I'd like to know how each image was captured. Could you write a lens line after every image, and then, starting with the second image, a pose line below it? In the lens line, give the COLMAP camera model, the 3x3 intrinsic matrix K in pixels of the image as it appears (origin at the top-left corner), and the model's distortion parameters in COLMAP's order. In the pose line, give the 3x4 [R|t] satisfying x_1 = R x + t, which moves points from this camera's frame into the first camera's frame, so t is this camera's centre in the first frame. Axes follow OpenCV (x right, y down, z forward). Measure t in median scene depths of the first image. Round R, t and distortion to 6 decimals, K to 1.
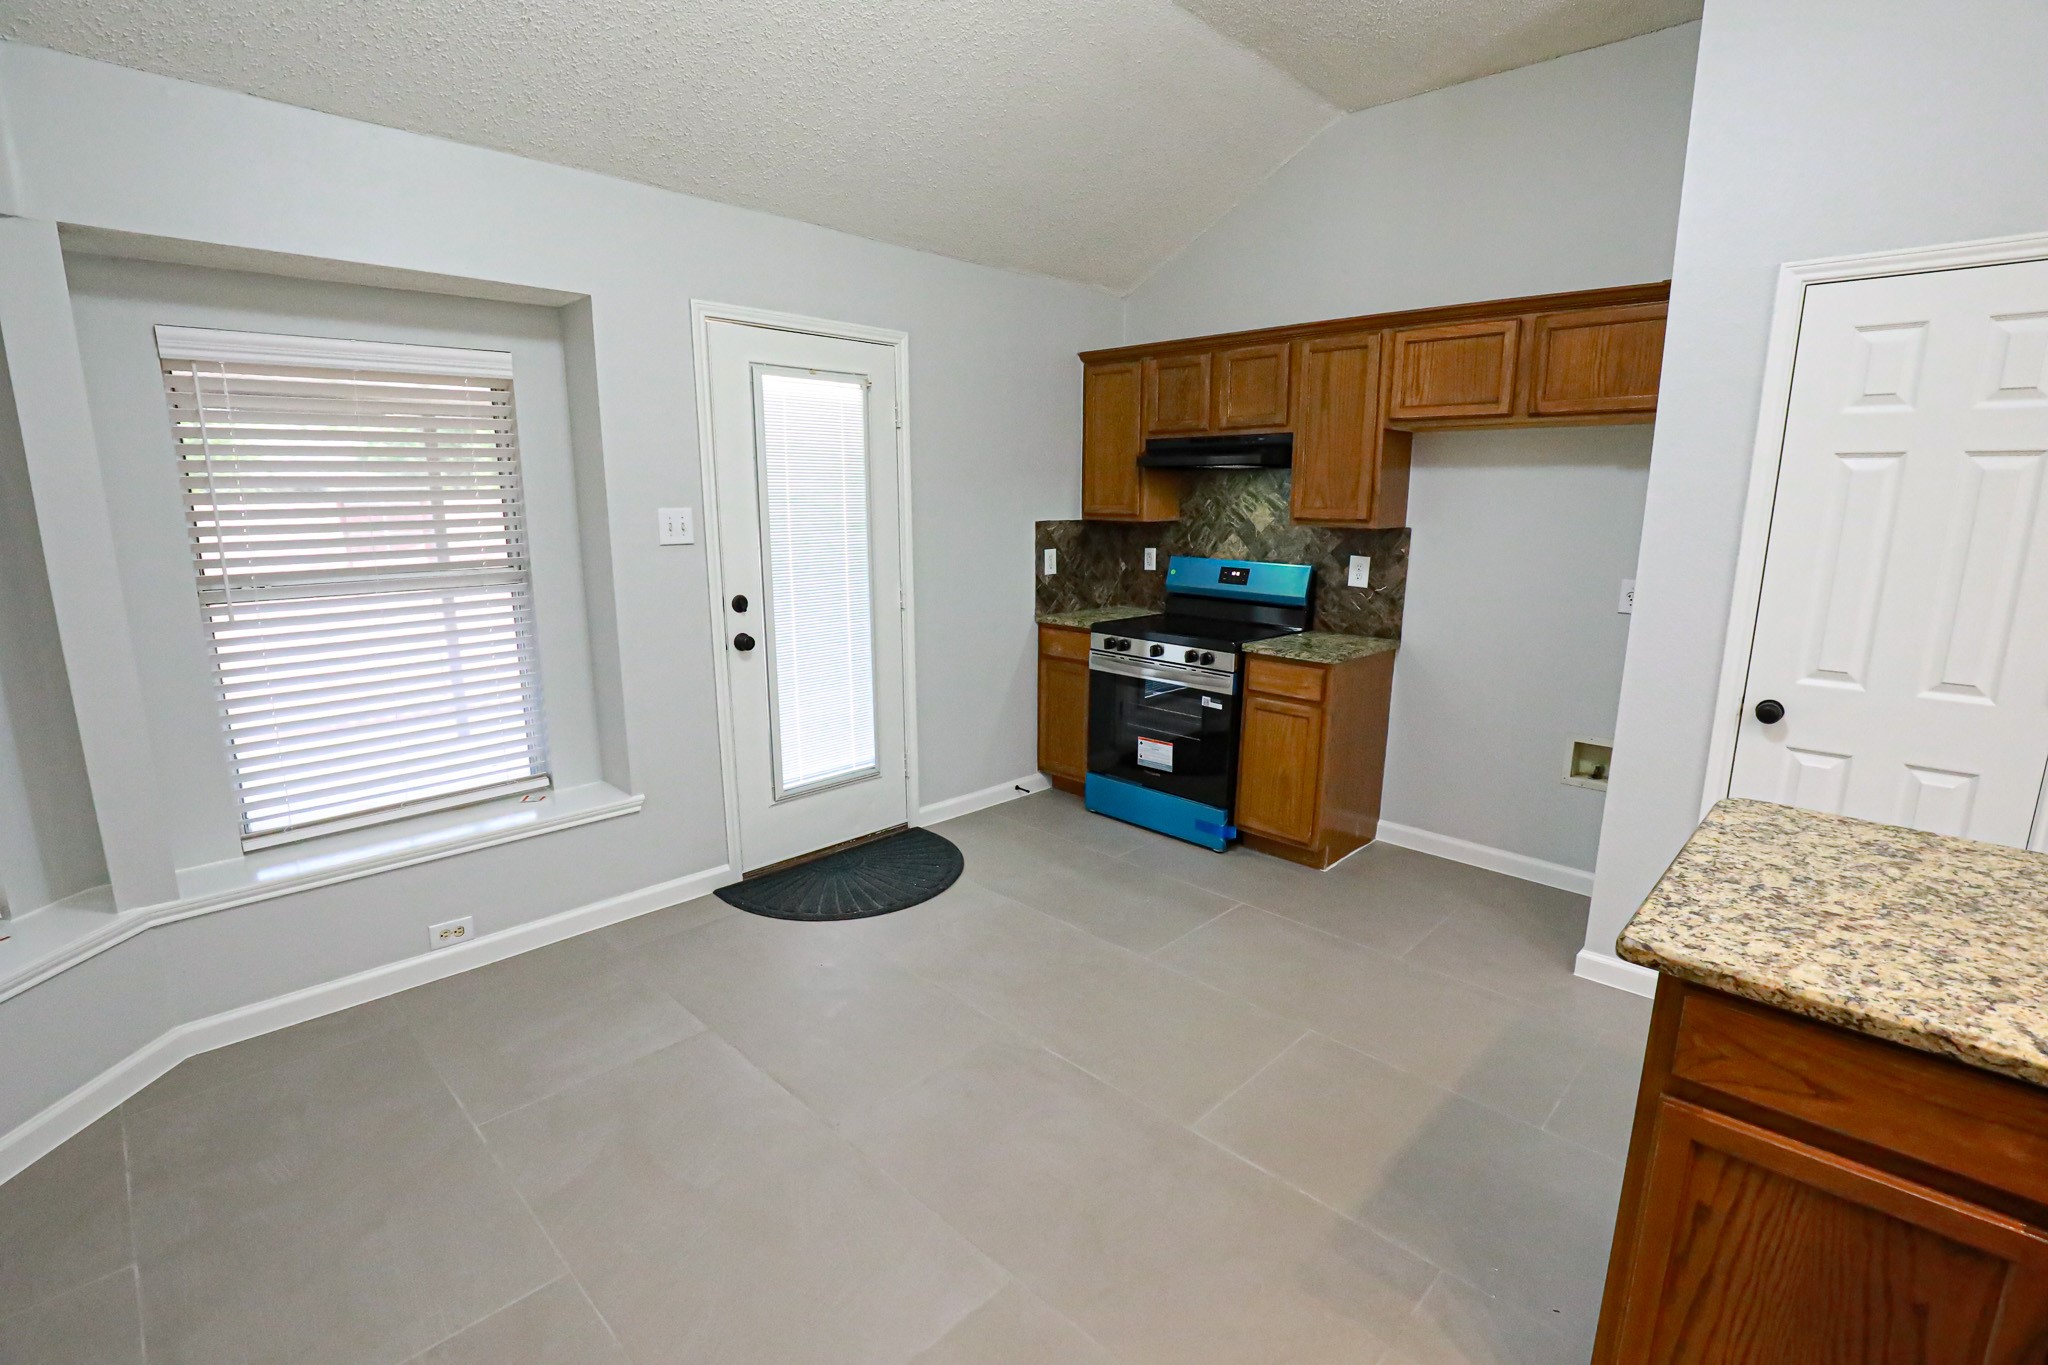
lens RADIAL K [[936.6, 0, 1033.1], [0, 936.6, 689.5], [0, 0, 1]] dist [-0.037591, 0.008608]
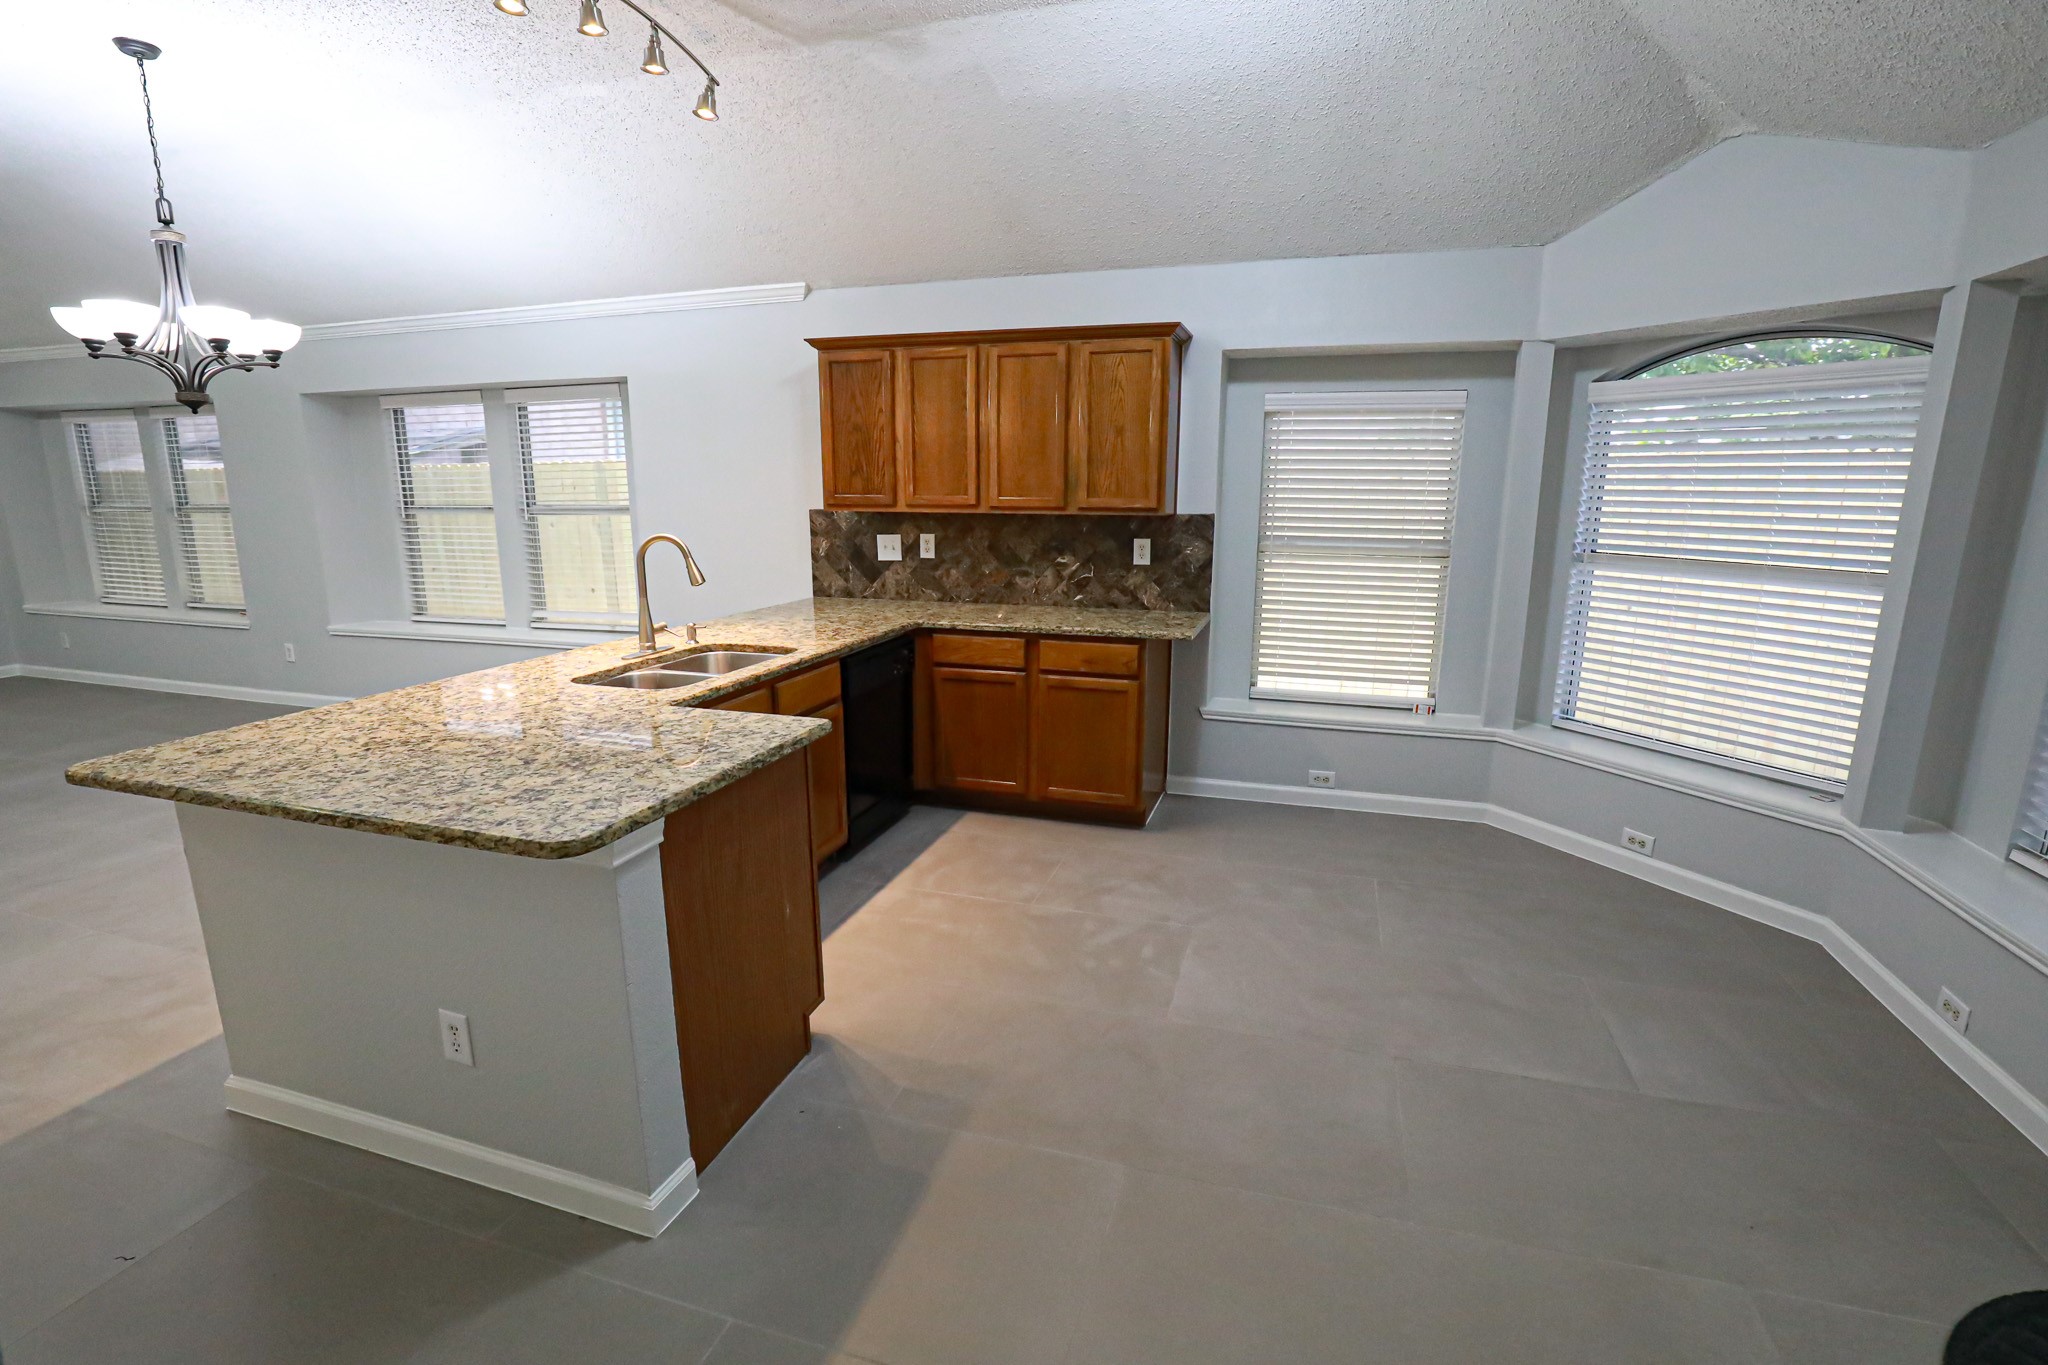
lens RADIAL K [[936.6, 0, 1033.1], [0, 936.6, 689.5], [0, 0, 1]] dist [-0.037591, 0.008608]
pose [[-0.895349, 0.084862, -0.437206, 0.343680], [-0.100863, 0.917535, 0.384650, -0.176935], [0.433794, 0.388494, -0.812955, 0.847805]]
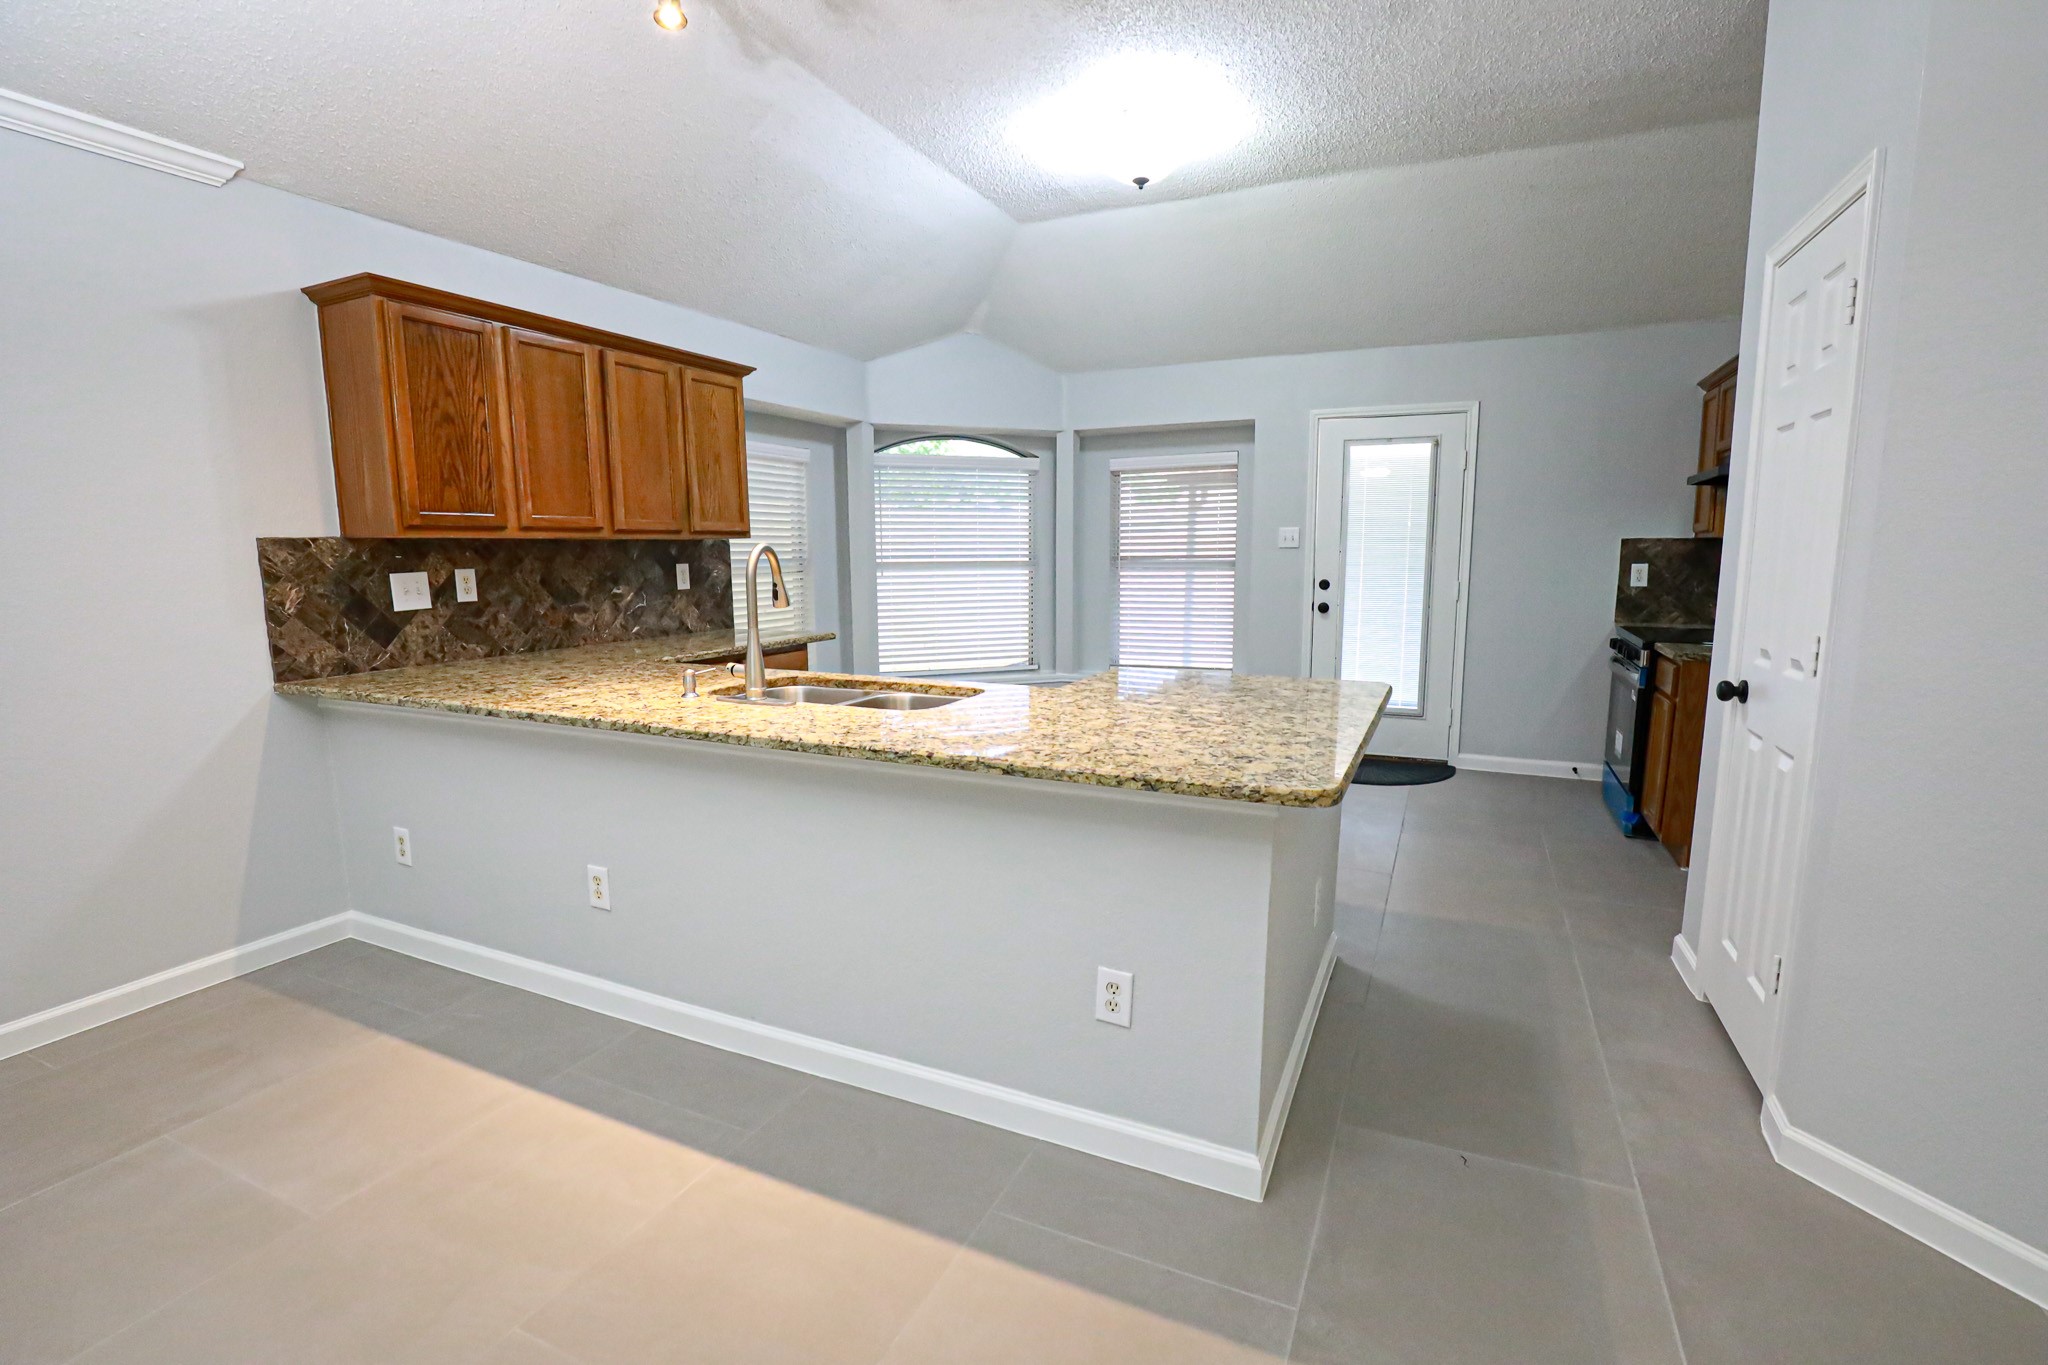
lens RADIAL K [[923.1, 0, 1027.7], [0, 923.1, 693.9], [0, 0, 1]] dist [-0.037850, 0.000543]
pose [[0.323902, 0.138372, -0.935917, 0.913365], [-0.186106, 0.979237, 0.080369, 0.056435], [0.927606, 0.148148, 0.342929, -0.024625]]
